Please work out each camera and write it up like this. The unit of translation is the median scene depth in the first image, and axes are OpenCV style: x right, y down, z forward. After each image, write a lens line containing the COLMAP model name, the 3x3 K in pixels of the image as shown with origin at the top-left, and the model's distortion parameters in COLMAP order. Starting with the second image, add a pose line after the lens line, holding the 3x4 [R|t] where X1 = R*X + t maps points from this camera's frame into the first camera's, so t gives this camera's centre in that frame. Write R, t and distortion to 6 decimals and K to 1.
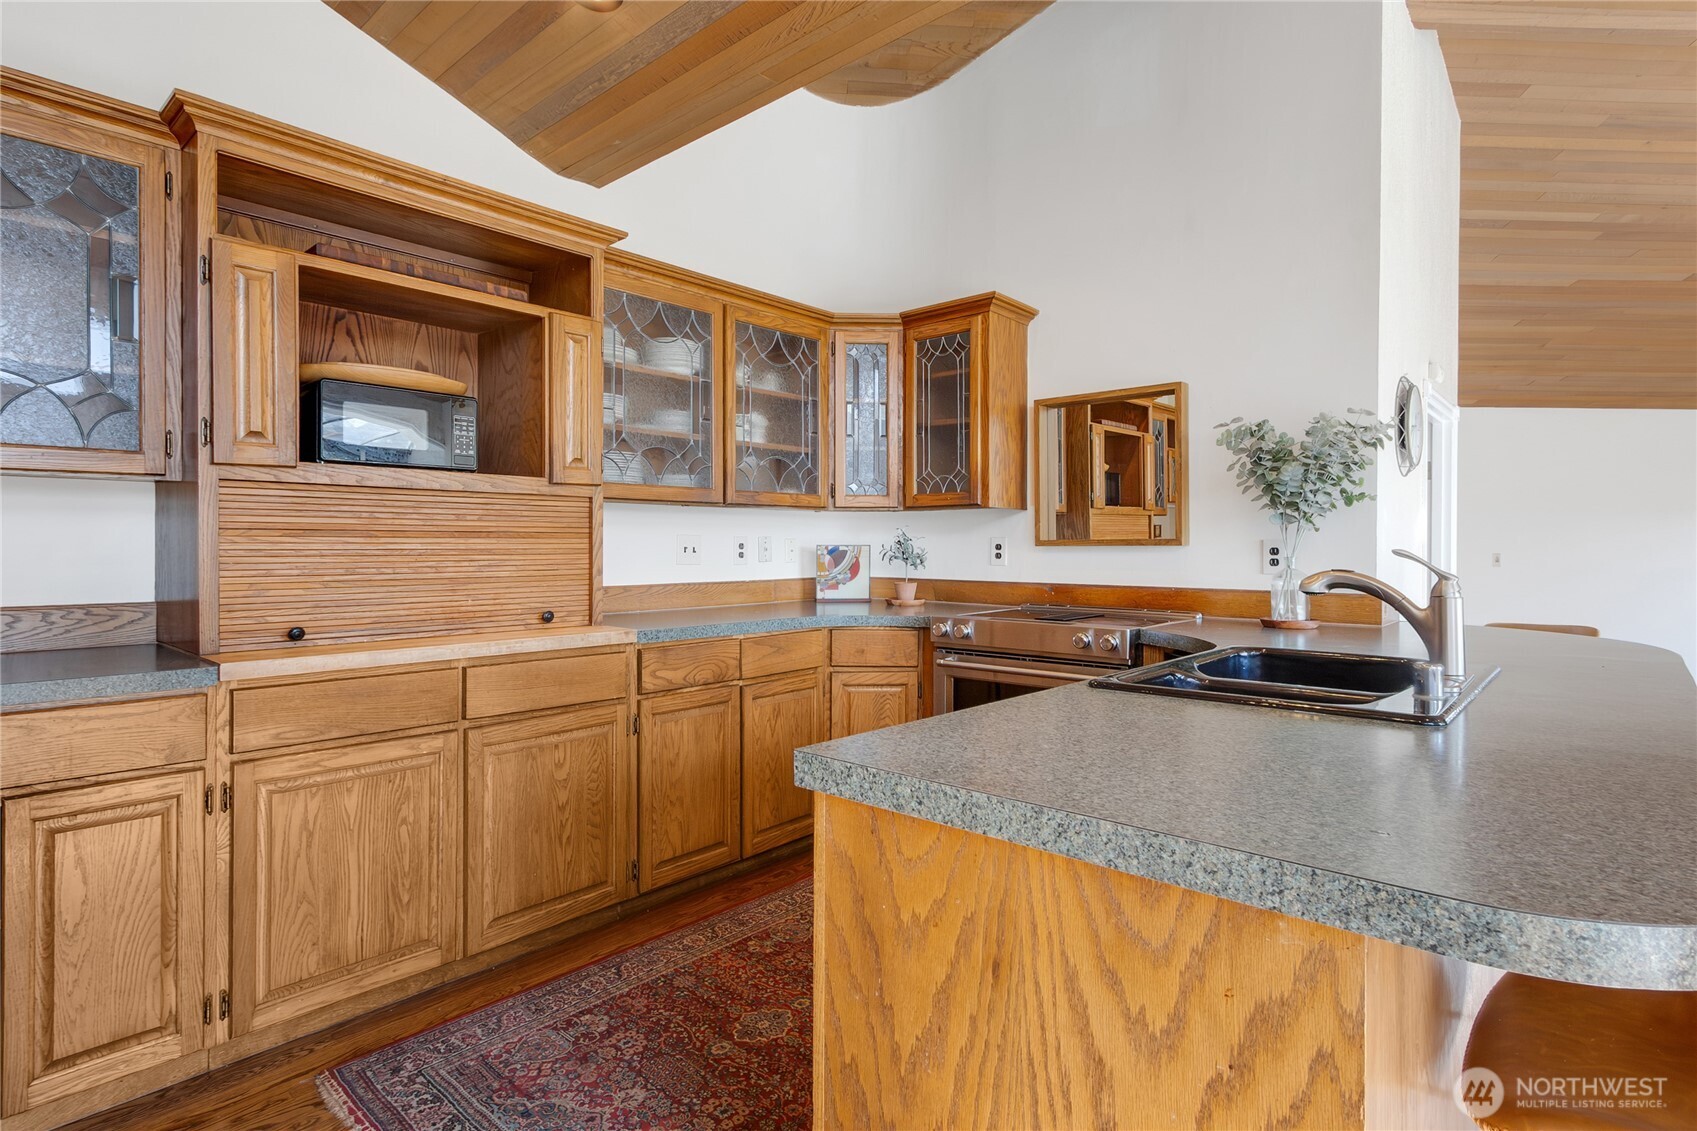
lens RADIAL K [[854.2, 0, 846.2], [0, 854.2, 545.3], [0, 0, 1]] dist [0.000762, -0.000365]
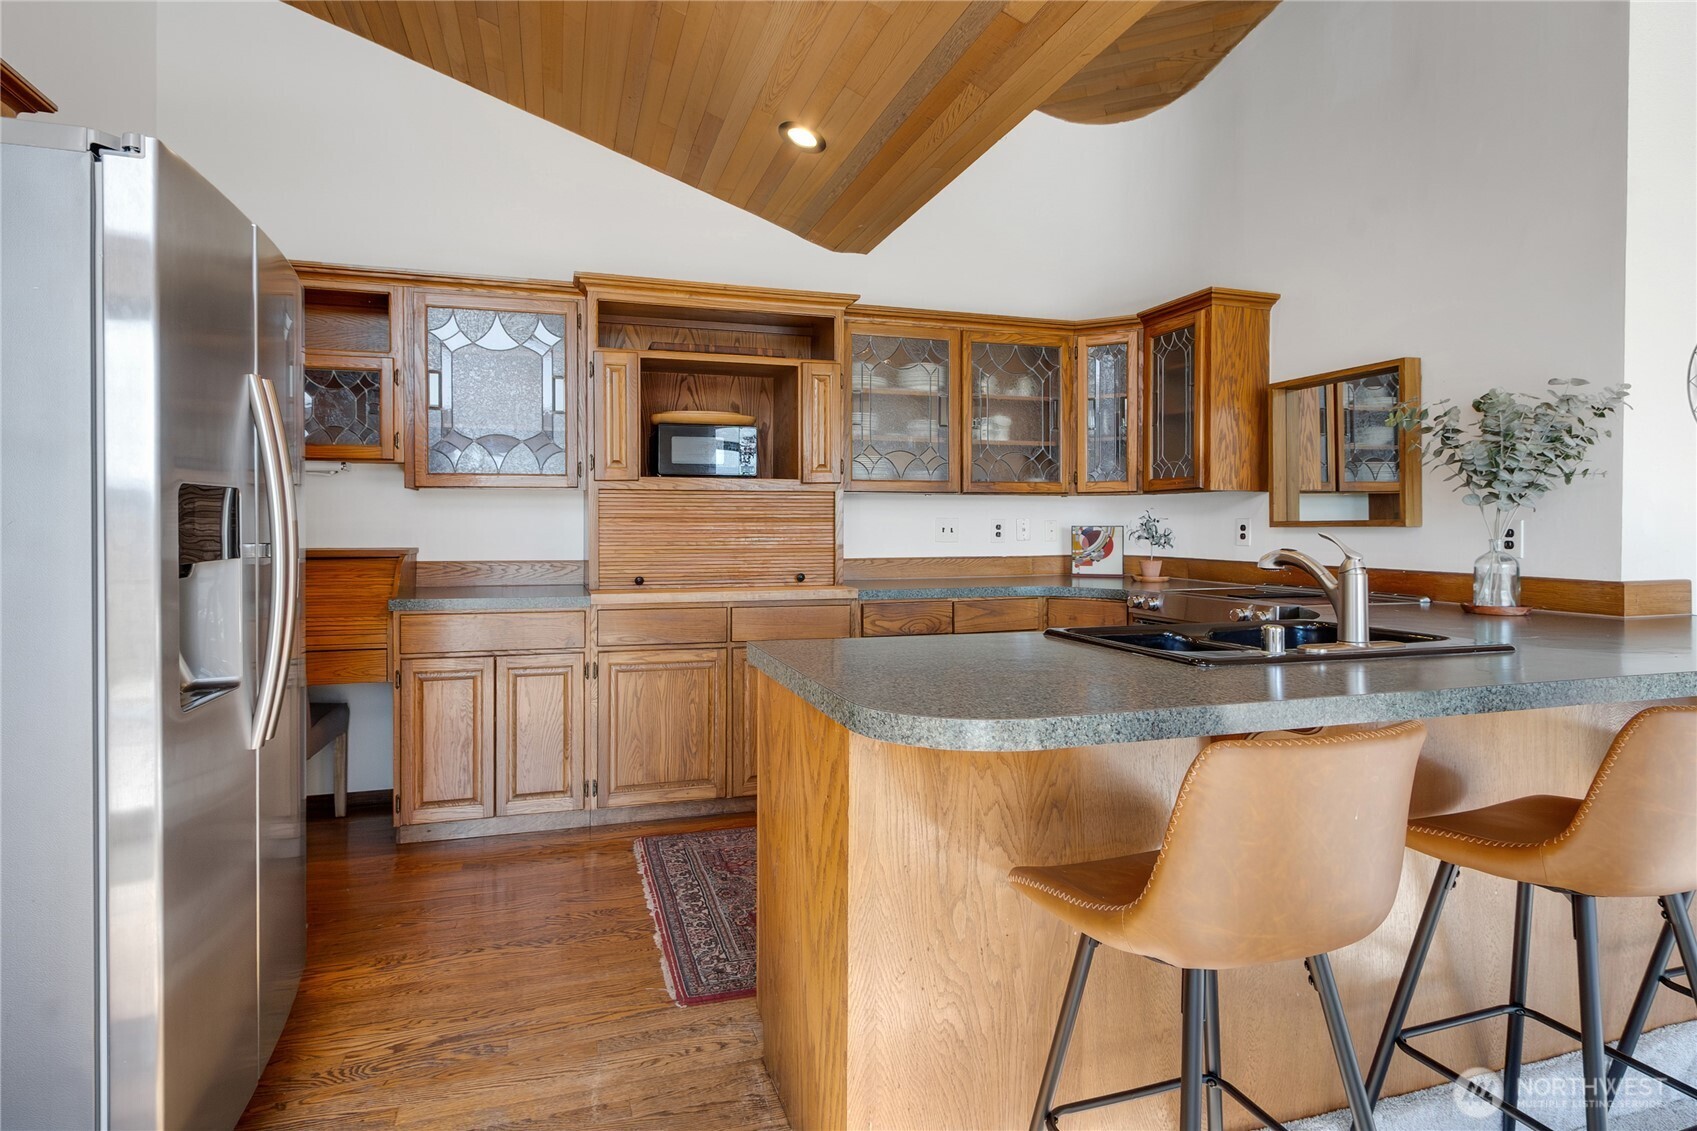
lens RADIAL K [[807.5, 0, 825.8], [0, 807.5, 527.7], [0, 0, 1]] dist [-0.001815, -0.000548]
pose [[0.876367, 0.000167, -0.481645, 0.290183], [0.001351, 0.999995, 0.002806, -0.002271], [0.481643, -0.003110, 0.876362, -0.134644]]
